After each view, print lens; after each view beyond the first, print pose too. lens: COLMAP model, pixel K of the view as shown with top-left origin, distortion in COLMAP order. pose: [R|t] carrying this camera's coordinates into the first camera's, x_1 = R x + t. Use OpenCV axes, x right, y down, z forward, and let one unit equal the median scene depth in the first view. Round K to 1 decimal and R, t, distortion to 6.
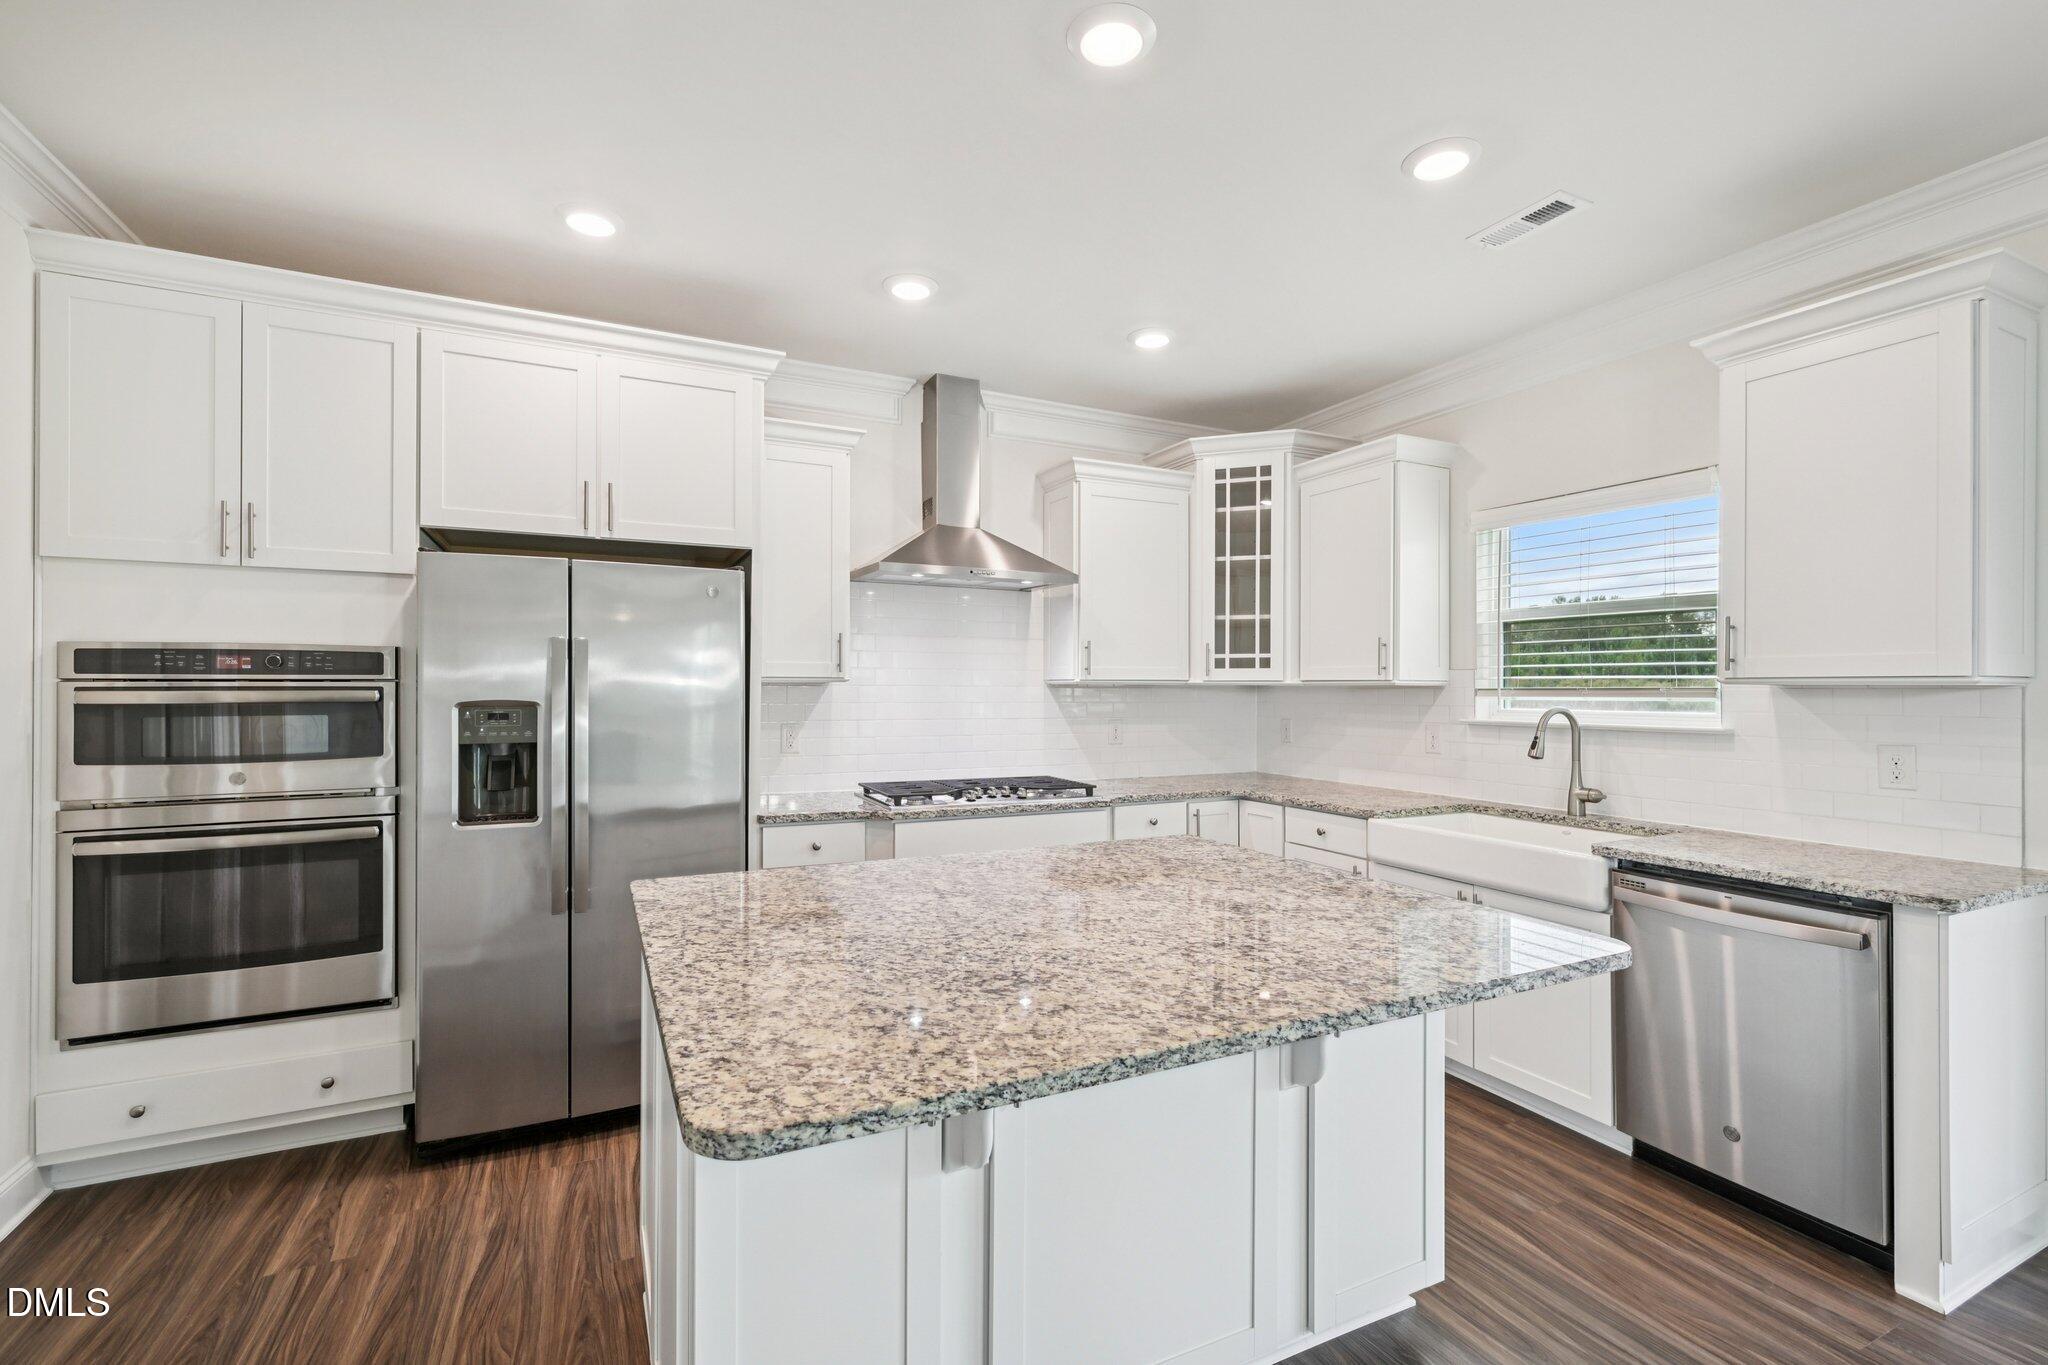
lens RADIAL K [[916.9, 0, 1031.5], [0, 916.9, 683.9], [0, 0, 1]] dist [-0.000665, 0.001059]
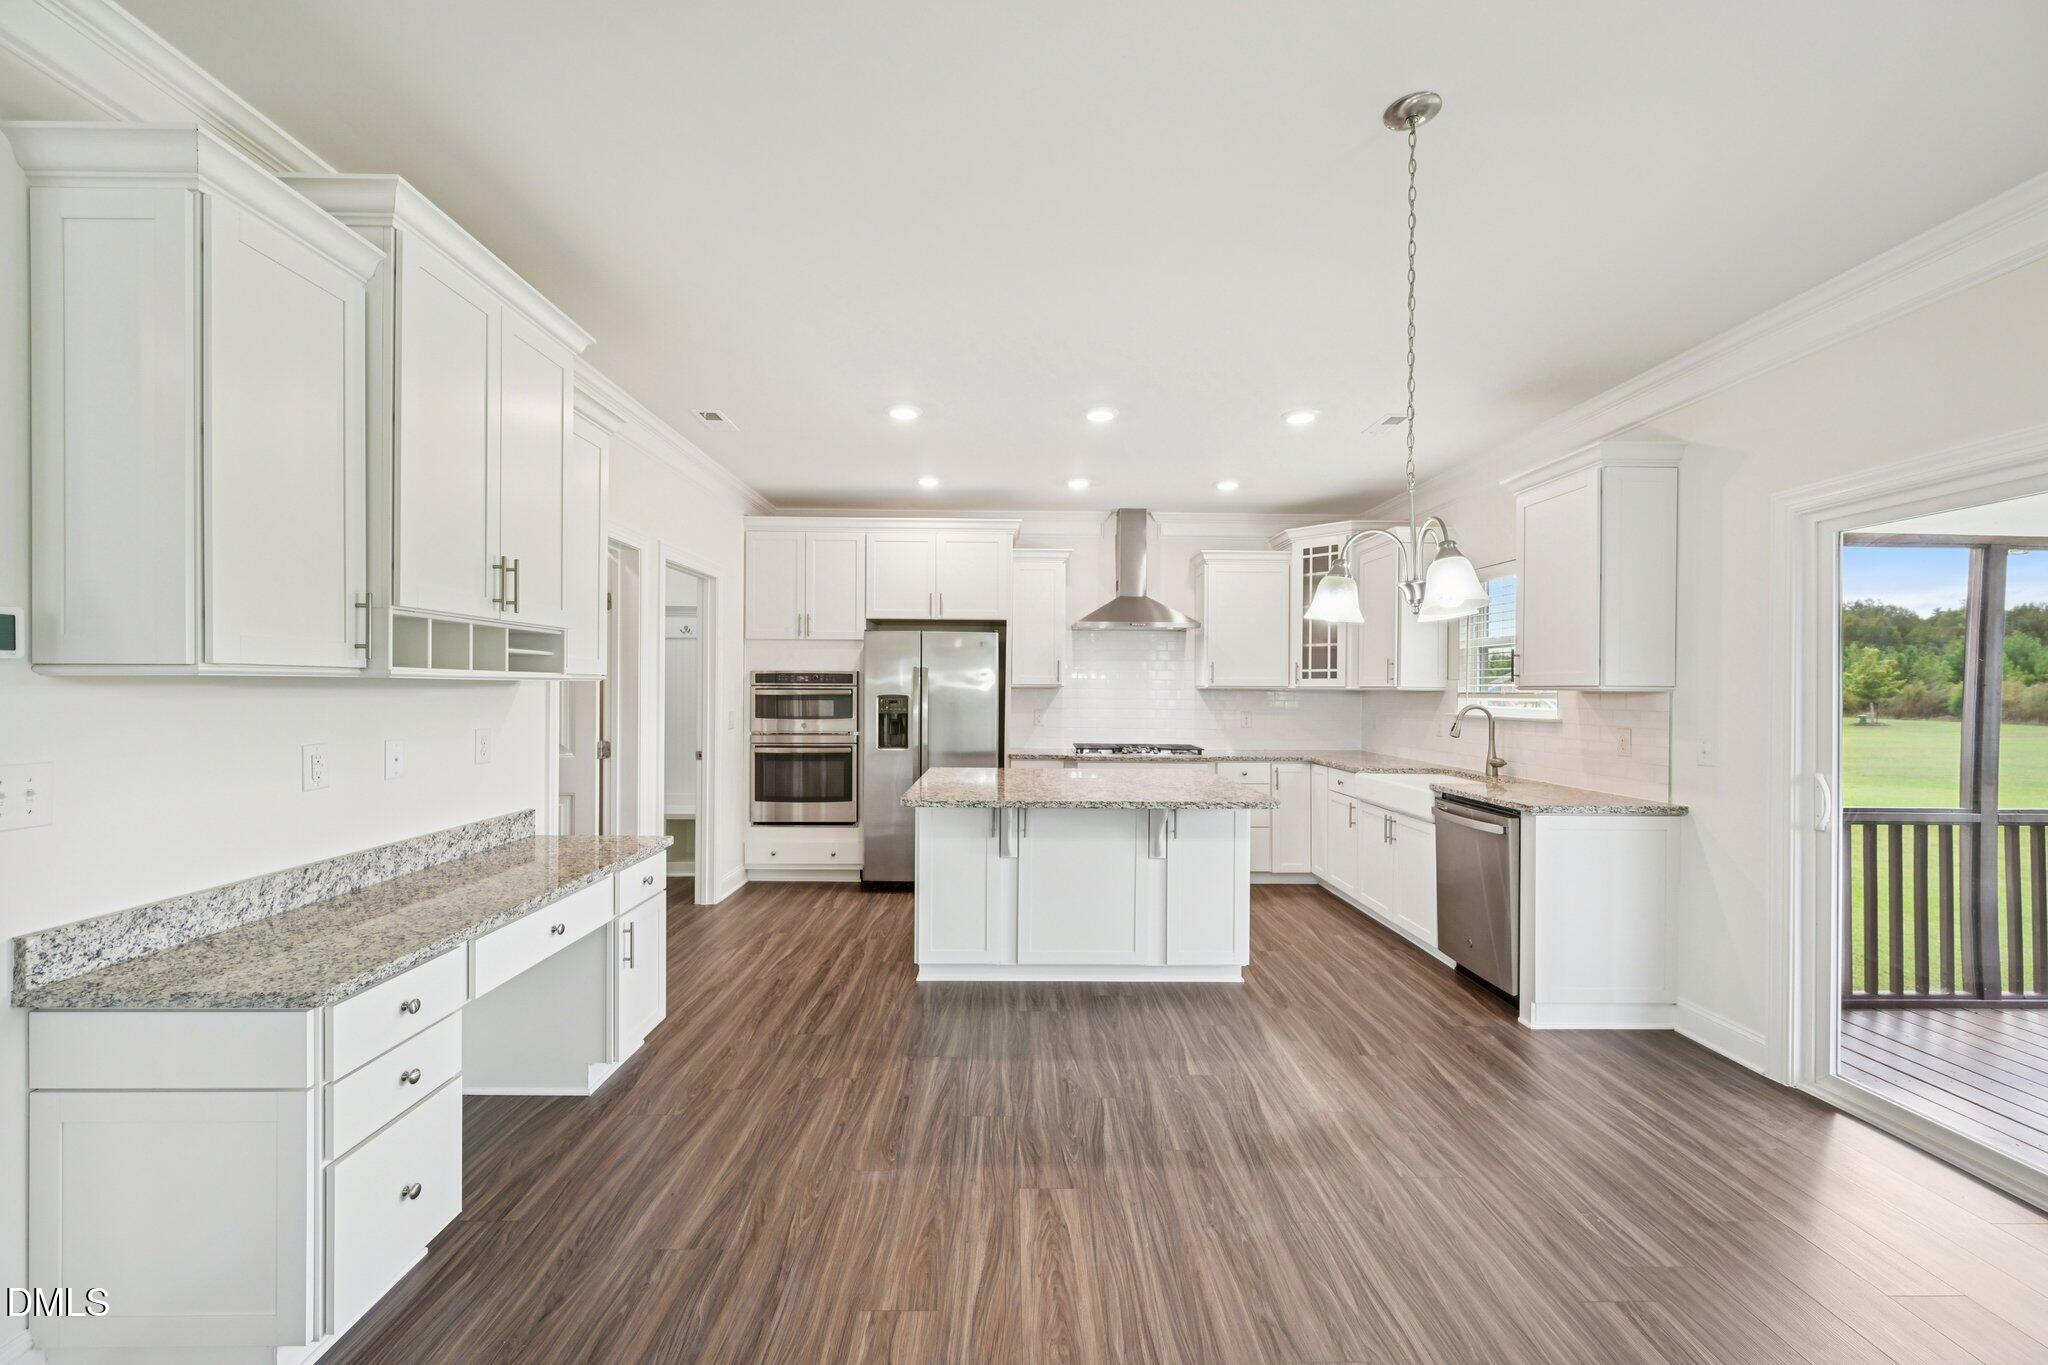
lens RADIAL K [[817.2, 0, 1011.8], [0, 817.2, 687.5], [0, 0, 1]] dist [-0.000845, 0.001105]
pose [[0.900150, 0.003443, -0.435565, 0.424919], [-0.003575, 0.999993, 0.000518, -0.001473], [0.435564, 0.001091, 0.900157, -0.524410]]
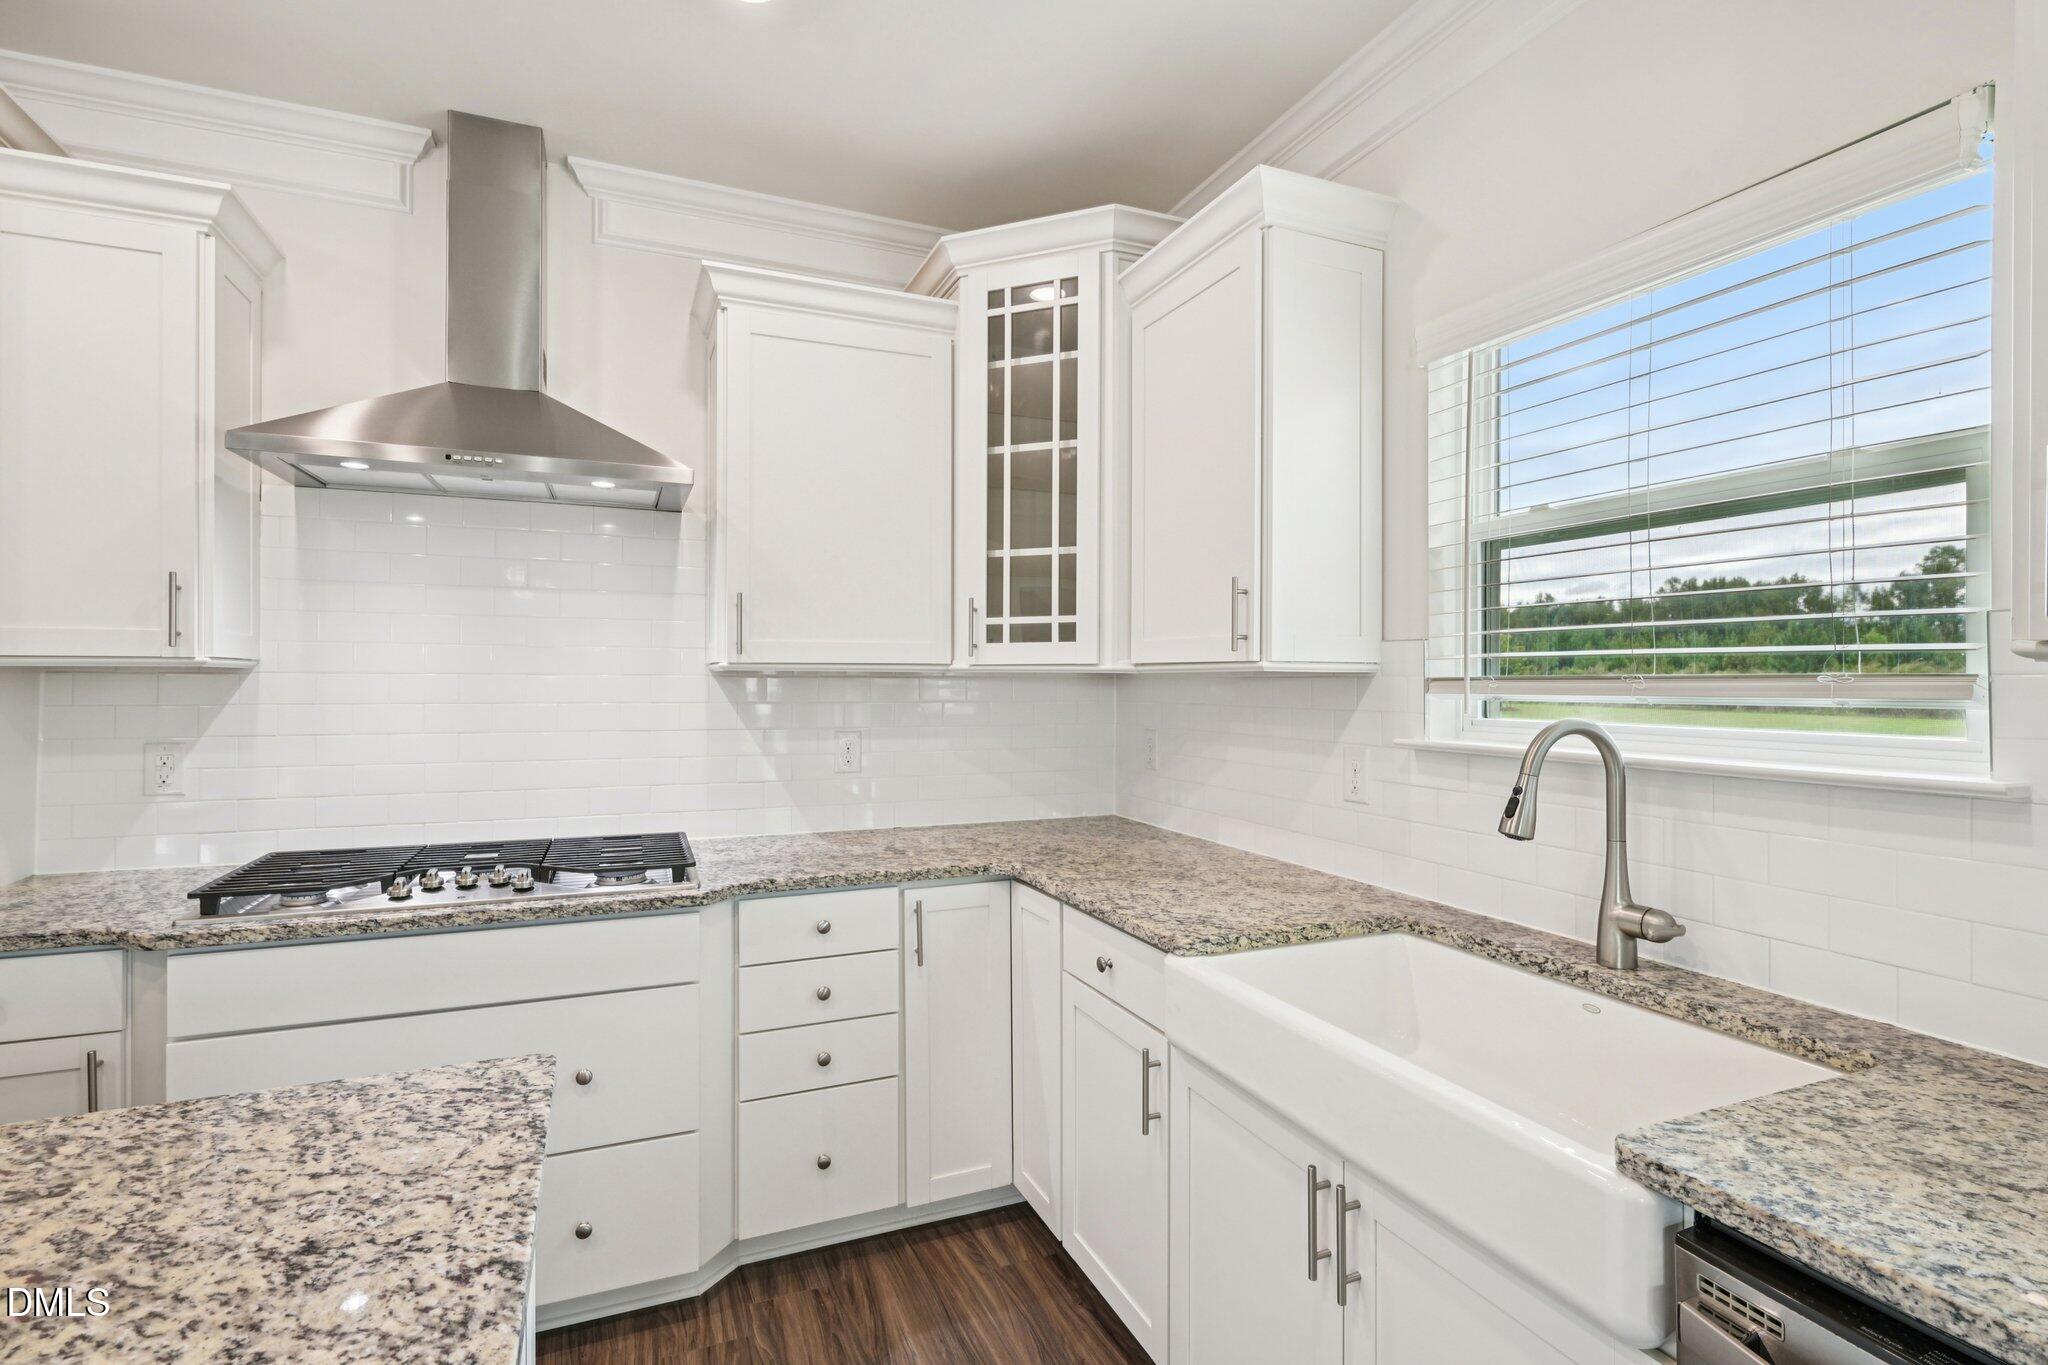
lens RADIAL K [[991.2, 0, 1026.6], [0, 991.2, 678.4], [0, 0, 1]] dist [0.002690, -0.000608]
pose [[0.998377, -0.000405, -0.056952, 0.308276], [0.000506, 0.999998, 0.001765, 0.004385], [0.056951, -0.001791, 0.998375, 0.462989]]
